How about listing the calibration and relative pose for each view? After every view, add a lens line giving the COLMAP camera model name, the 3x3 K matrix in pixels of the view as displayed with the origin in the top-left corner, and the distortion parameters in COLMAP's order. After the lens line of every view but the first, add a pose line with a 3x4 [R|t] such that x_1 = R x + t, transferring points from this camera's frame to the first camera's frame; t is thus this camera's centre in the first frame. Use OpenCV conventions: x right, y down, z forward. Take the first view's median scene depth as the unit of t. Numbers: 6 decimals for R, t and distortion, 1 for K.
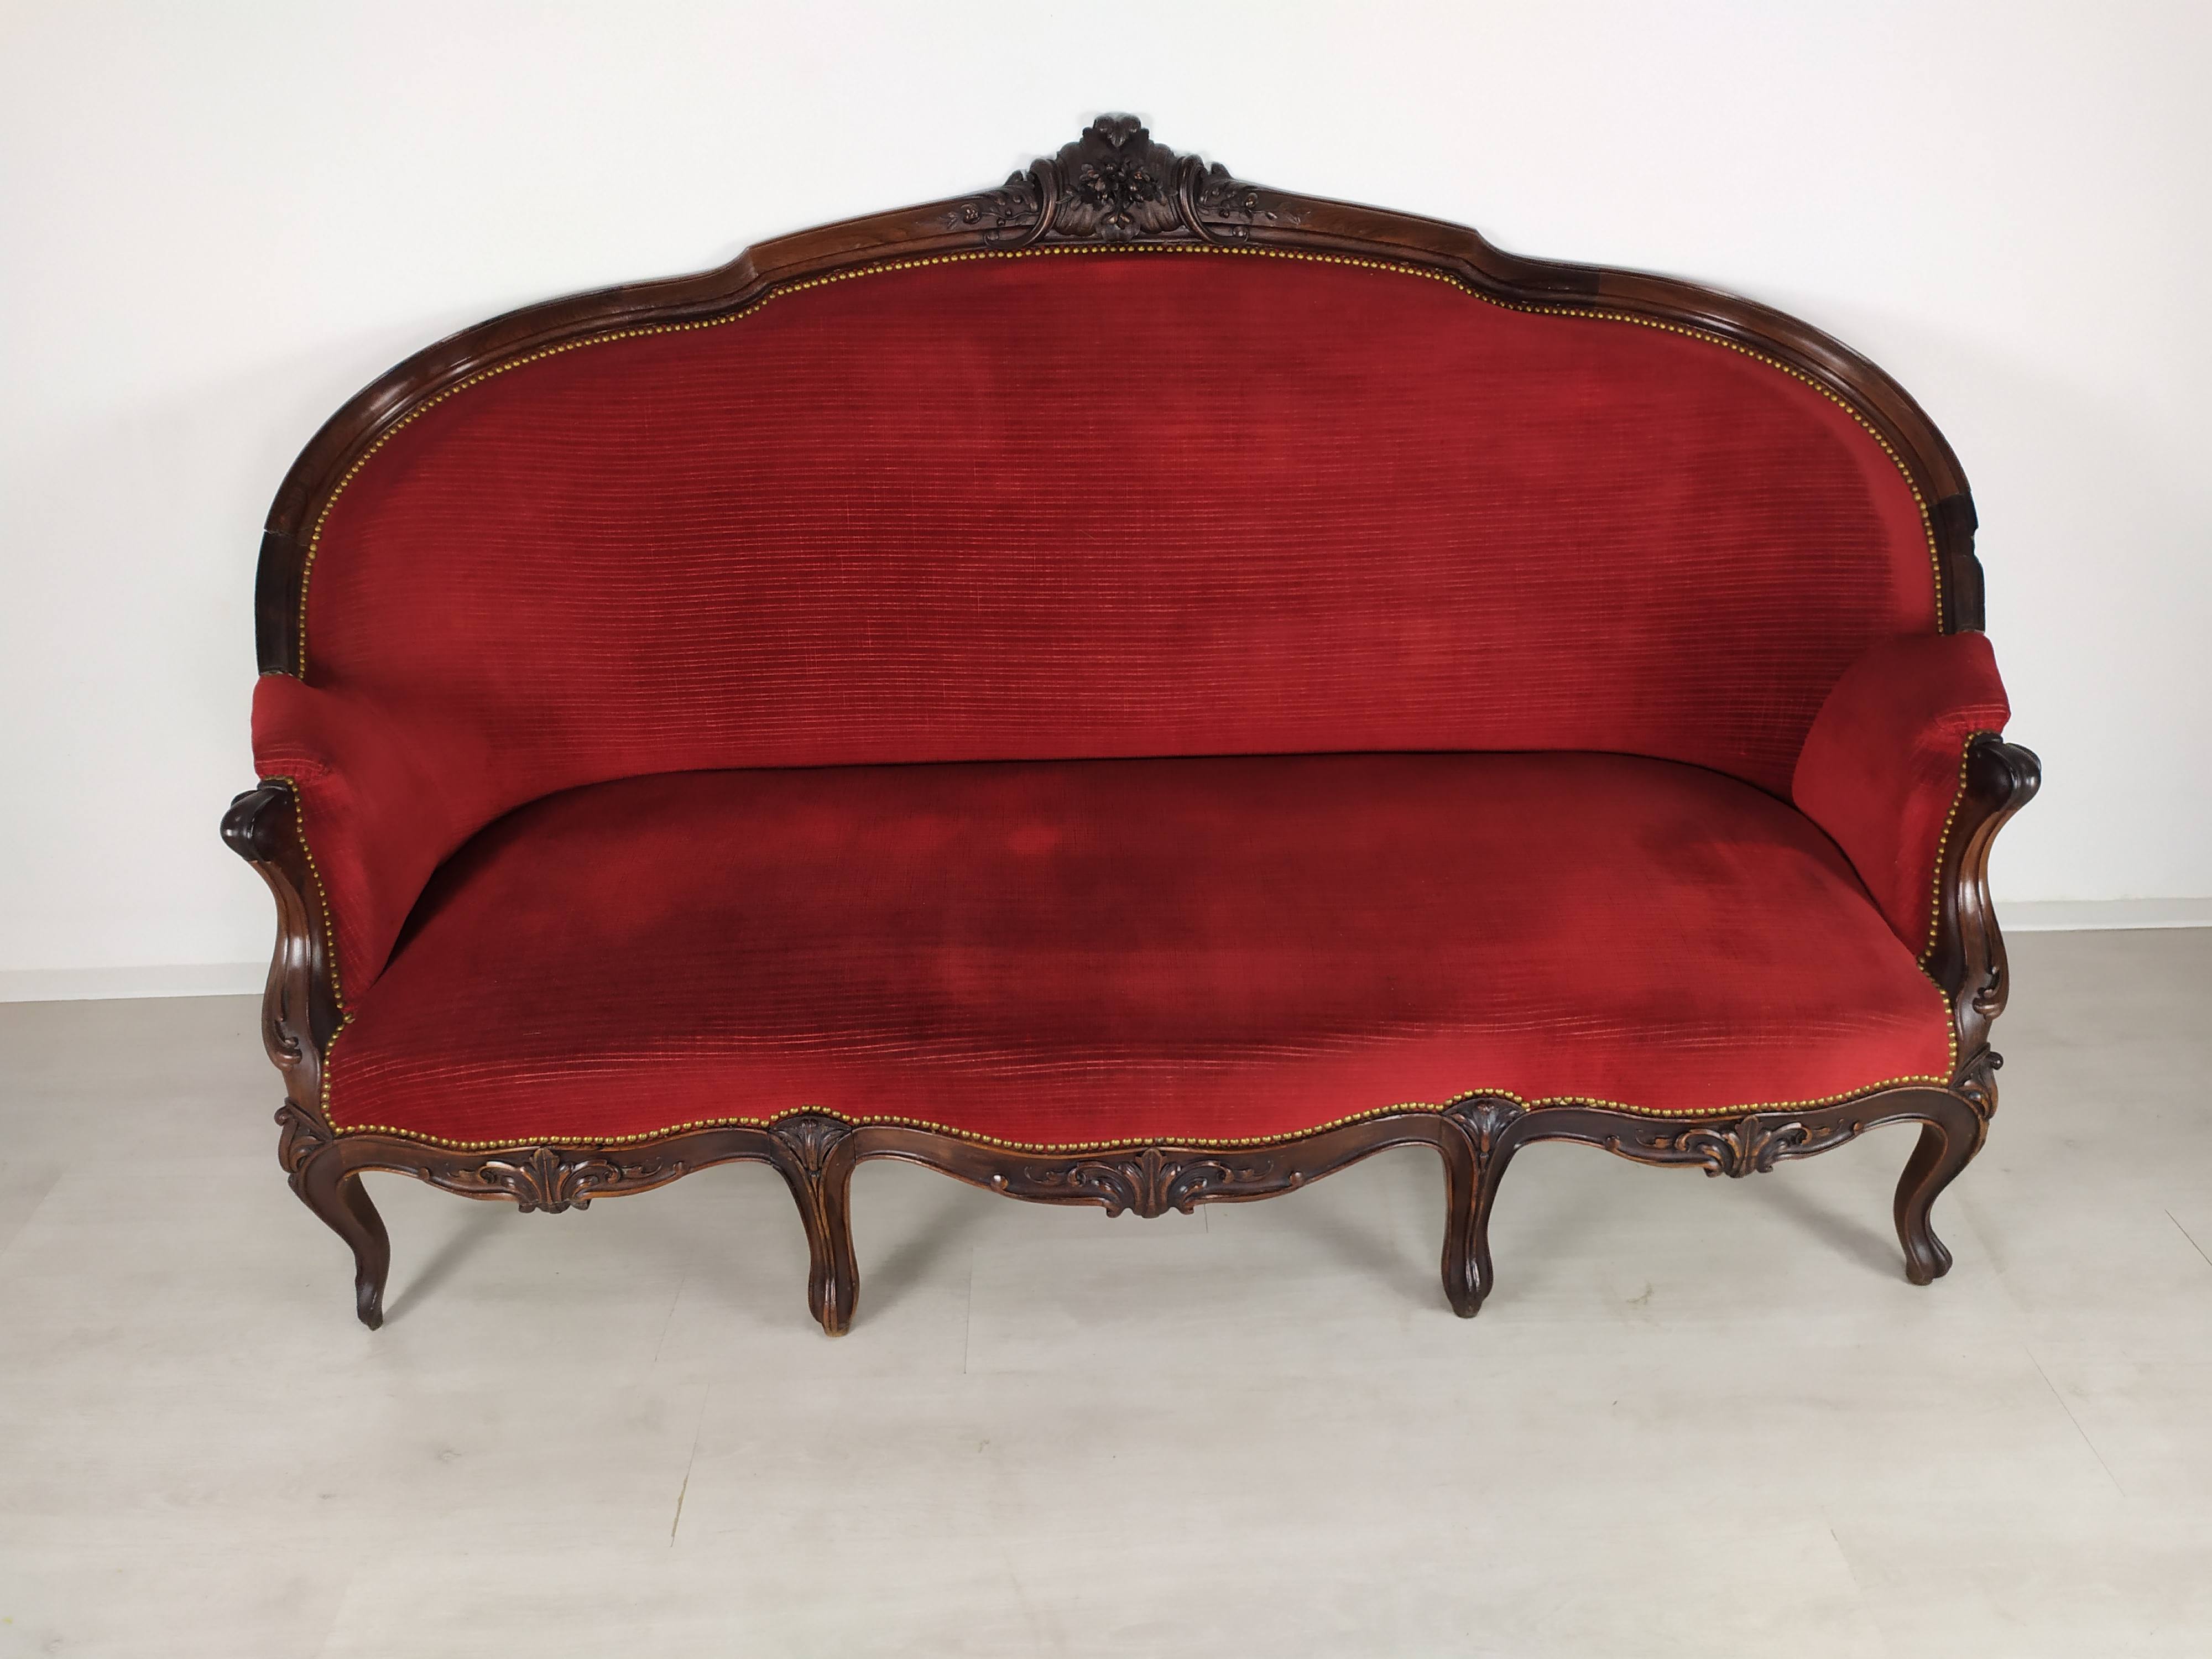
lens RADIAL K [[1677.6, 0, 1099.7], [0, 1677.6, 826.3], [0, 0, 1]] dist [0.053456, -0.052211]
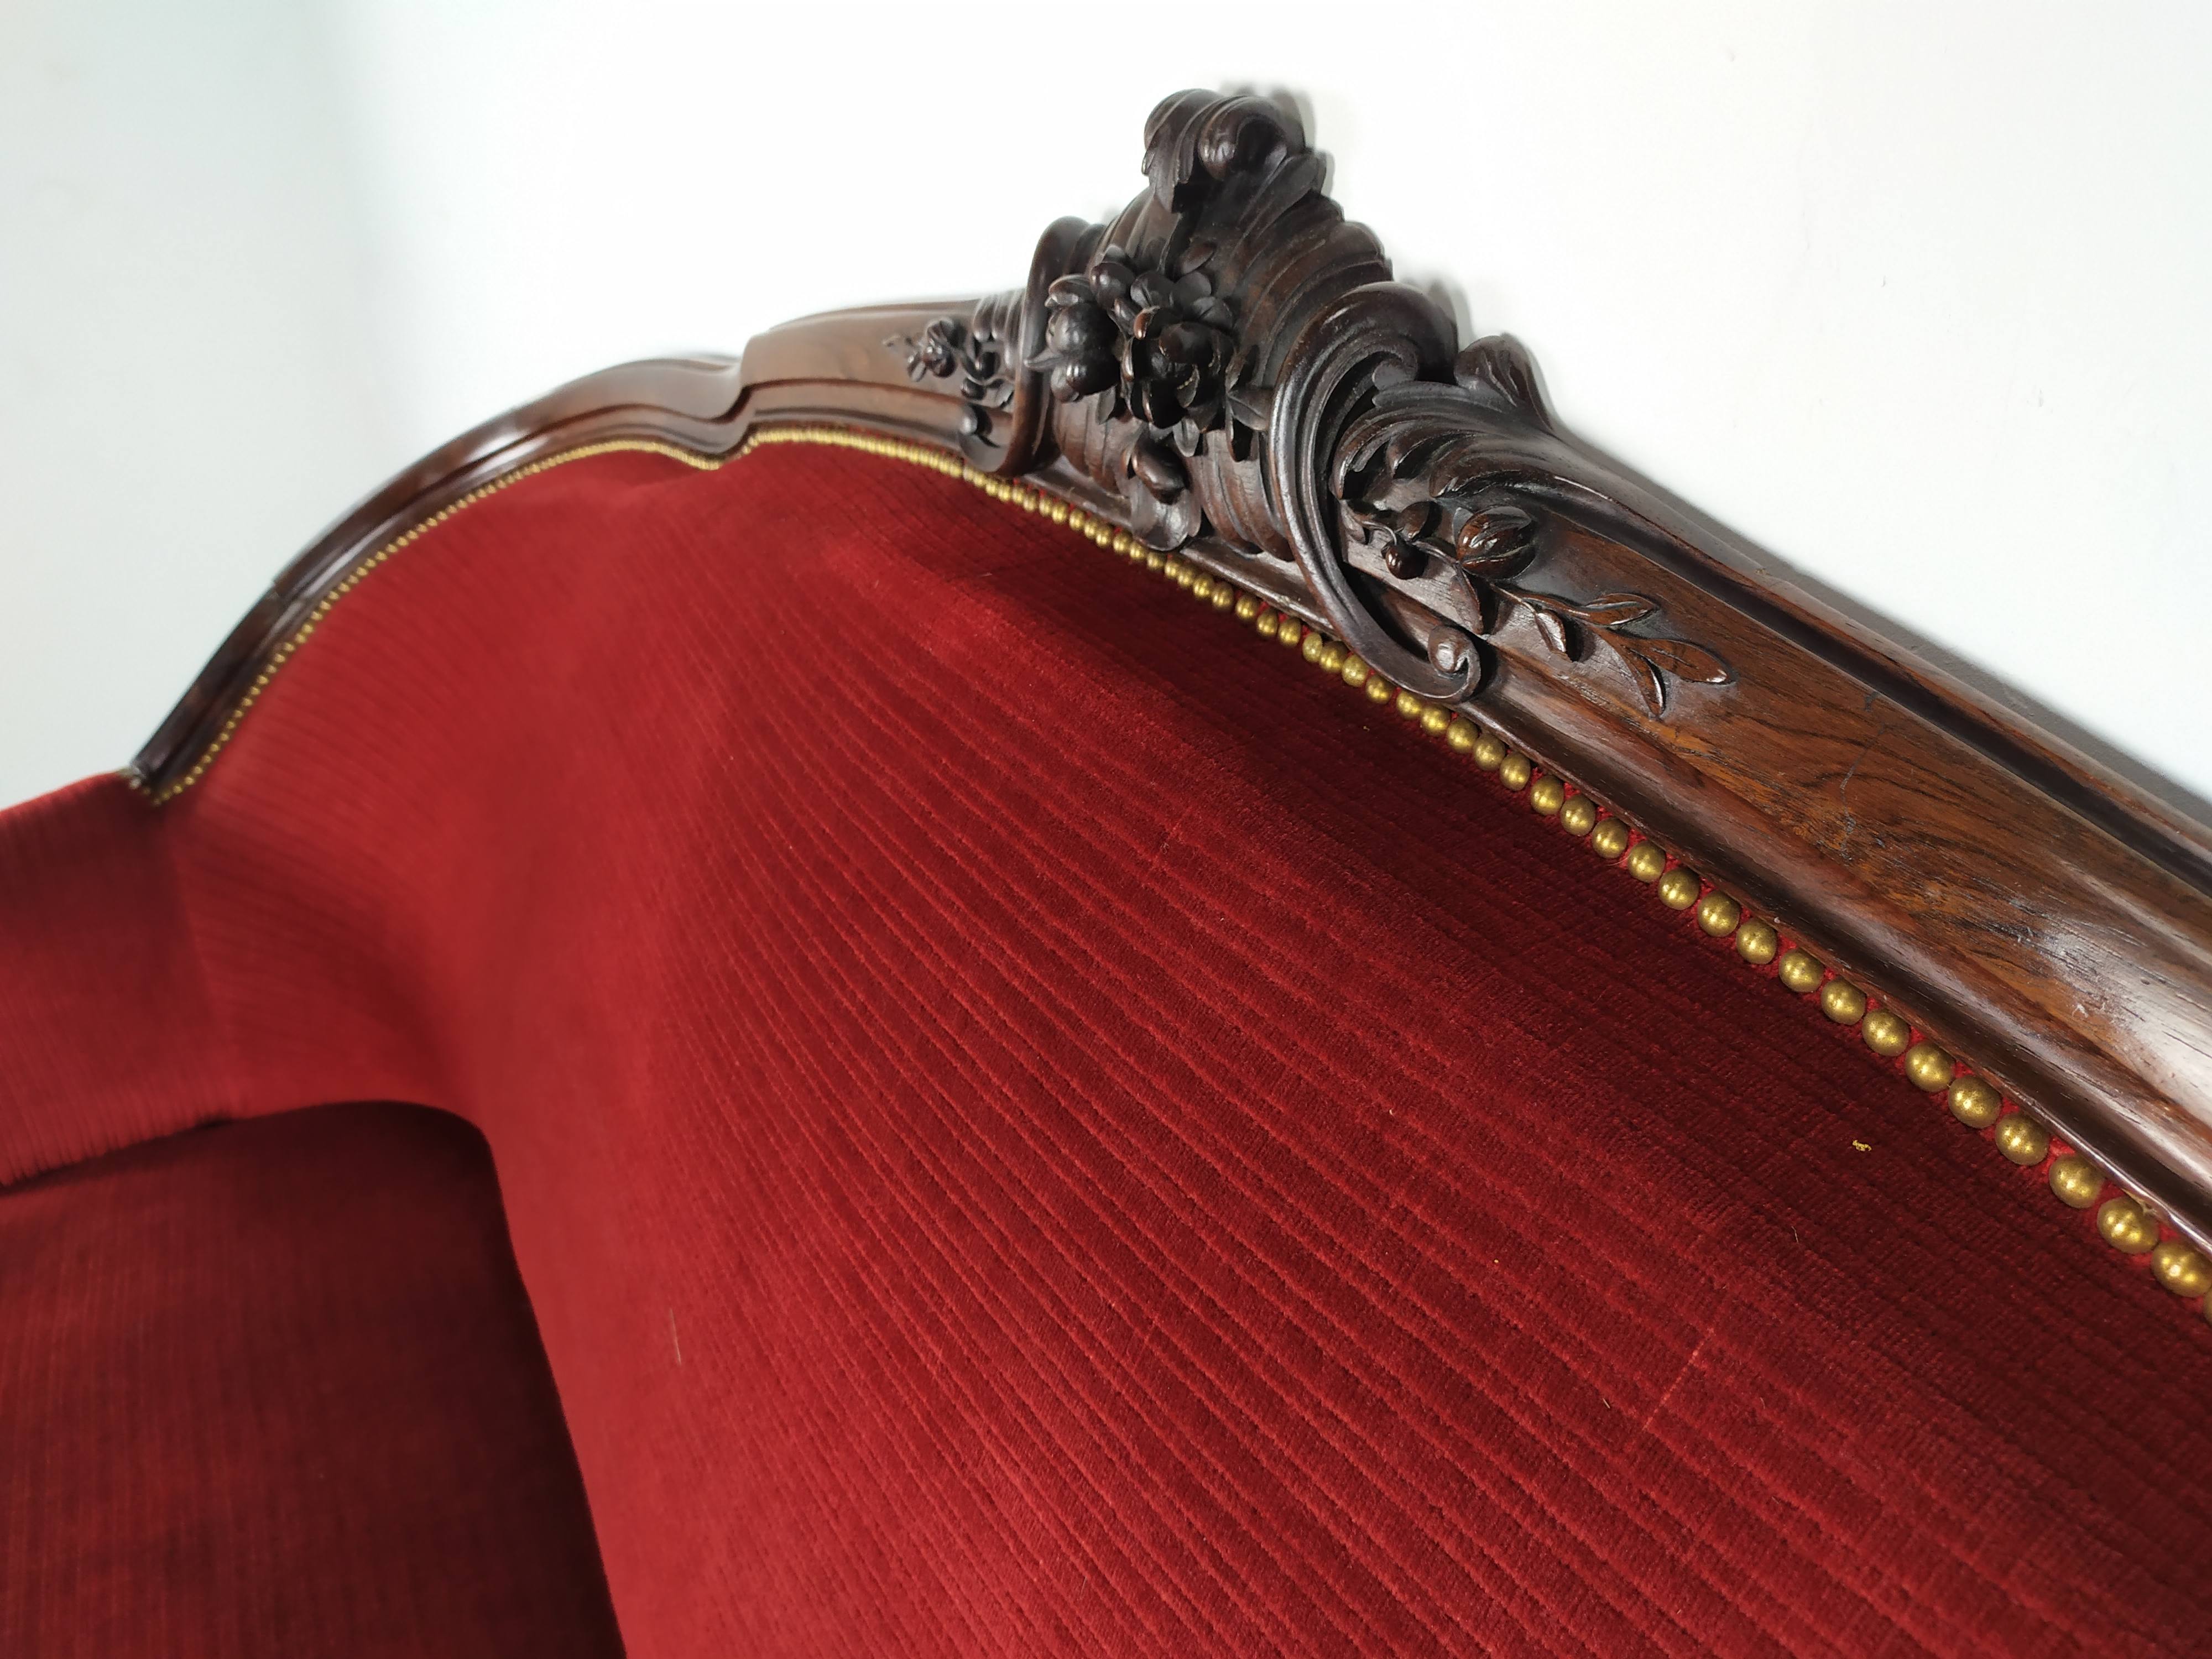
lens RADIAL K [[1677.6, 0, 1117.3], [0, 1677.6, 836.3], [0, 0, 1]] dist [0.053456, -0.052211]
pose [[0.459385, 0.410572, -0.787652, 0.249569], [-0.427187, 0.879594, 0.209348, -0.362235], [0.778767, 0.240303, 0.579463, 0.853025]]
